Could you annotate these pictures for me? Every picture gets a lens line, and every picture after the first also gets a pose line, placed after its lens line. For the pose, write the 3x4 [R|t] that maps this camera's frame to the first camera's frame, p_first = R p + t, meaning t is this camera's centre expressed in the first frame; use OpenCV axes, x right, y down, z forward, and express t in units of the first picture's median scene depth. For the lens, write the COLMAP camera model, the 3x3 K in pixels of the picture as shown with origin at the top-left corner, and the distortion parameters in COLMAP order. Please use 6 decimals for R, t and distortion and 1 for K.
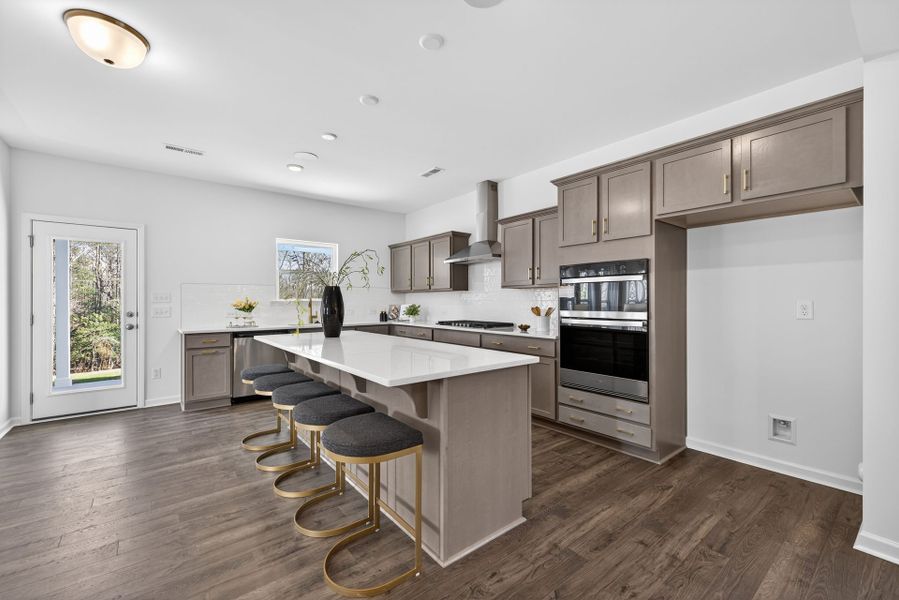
lens RADIAL K [[375.5, 0, 448.3], [0, 375.5, 296.2], [0, 0, 1]] dist [0.003641, 0.000262]
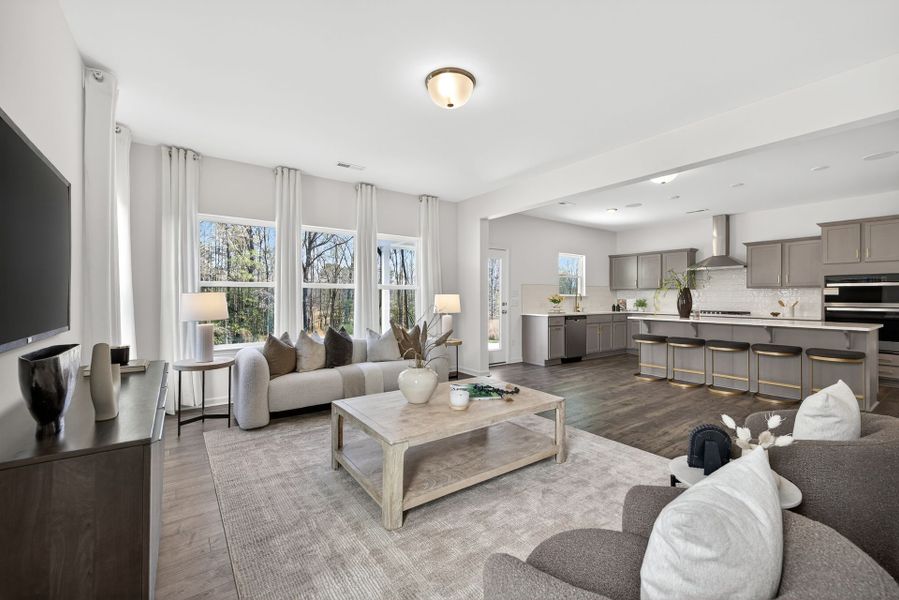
lens RADIAL K [[375.5, 0, 448.3], [0, 375.5, 296.2], [0, 0, 1]] dist [0.003641, 0.000262]
pose [[0.998675, 0.005176, -0.051209, -1.283520], [-0.004566, 0.999917, 0.012011, -0.003165], [0.051267, -0.011761, 0.998616, -0.748800]]
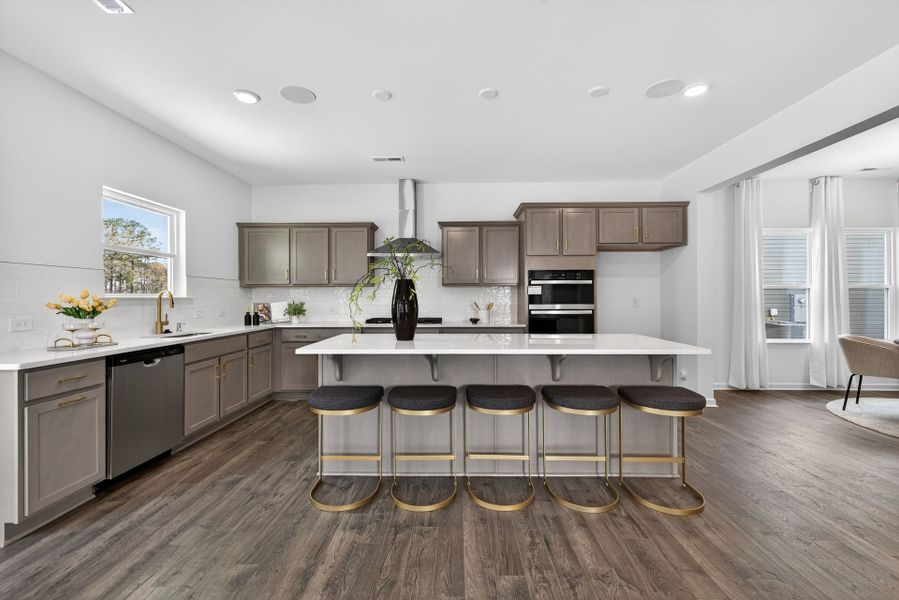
lens RADIAL K [[375.5, 0, 448.3], [0, 375.5, 296.2], [0, 0, 1]] dist [0.003641, 0.000262]
pose [[0.642545, 0.002391, 0.766244, -0.883694], [-0.008410, 0.999957, 0.003932, 0.006187], [-0.766202, -0.008971, 0.642537, 0.383778]]
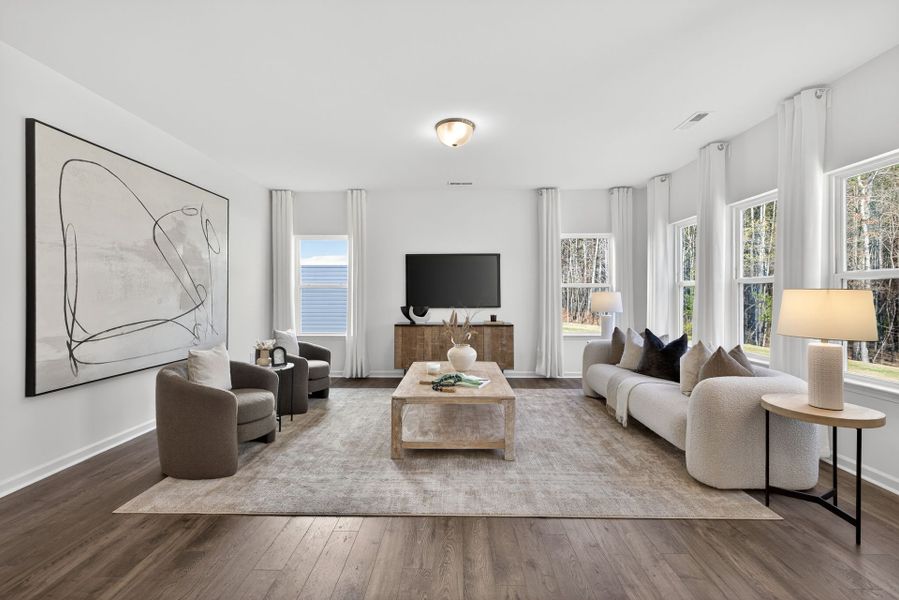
lens RADIAL K [[375.5, 0, 448.3], [0, 375.5, 296.2], [0, 0, 1]] dist [0.003641, 0.000262]
pose [[-0.645122, 0.005754, -0.764058, -0.530503], [0.009128, 0.999958, -0.000177, 0.012842], [0.764025, -0.007088, -0.645147, 0.704030]]
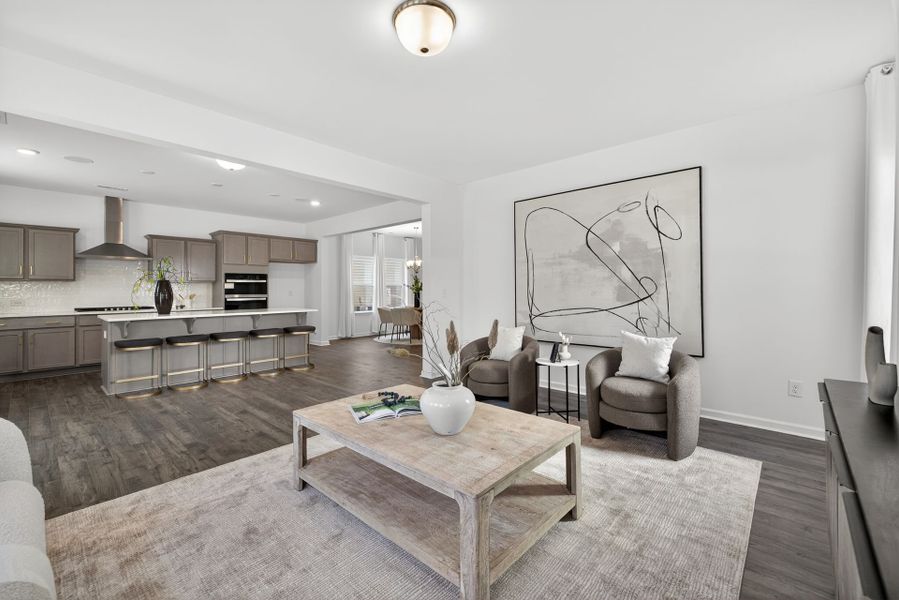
lens RADIAL K [[379.9, 0, 449.3], [0, 379.9, 285.9], [0, 0, 1]] dist [0.003413, 0.000279]
pose [[-0.158576, 0.016027, 0.987217, -1.961886], [-0.004785, 0.999844, -0.017001, 0.018531], [-0.987335, -0.007420, -0.158475, 0.123323]]
